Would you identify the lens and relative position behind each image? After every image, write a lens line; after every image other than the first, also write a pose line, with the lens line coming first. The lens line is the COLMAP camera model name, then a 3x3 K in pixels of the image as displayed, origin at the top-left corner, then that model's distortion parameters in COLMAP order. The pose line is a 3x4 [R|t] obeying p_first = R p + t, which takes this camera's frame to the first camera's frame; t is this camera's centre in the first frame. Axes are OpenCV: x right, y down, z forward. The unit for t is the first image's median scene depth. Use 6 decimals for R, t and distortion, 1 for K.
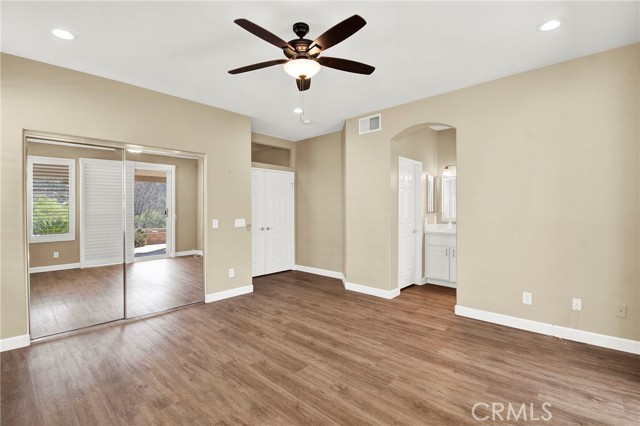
lens RADIAL K [[288.0, 0, 320.4], [0, 288.0, 211.9], [0, 0, 1]] dist [0.006901, -0.008832]
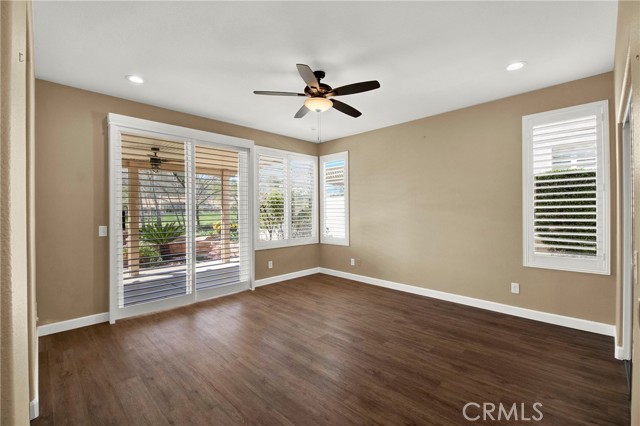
lens RADIAL K [[288.0, 0, 319.7], [0, 288.0, 214.0], [0, 0, 1]] dist [0.006901, -0.008832]
pose [[-0.999027, 0.011561, 0.042560, -0.101816], [0.012066, 0.999860, 0.011622, -0.021704], [-0.042420, 0.012125, -0.999026, 1.983227]]
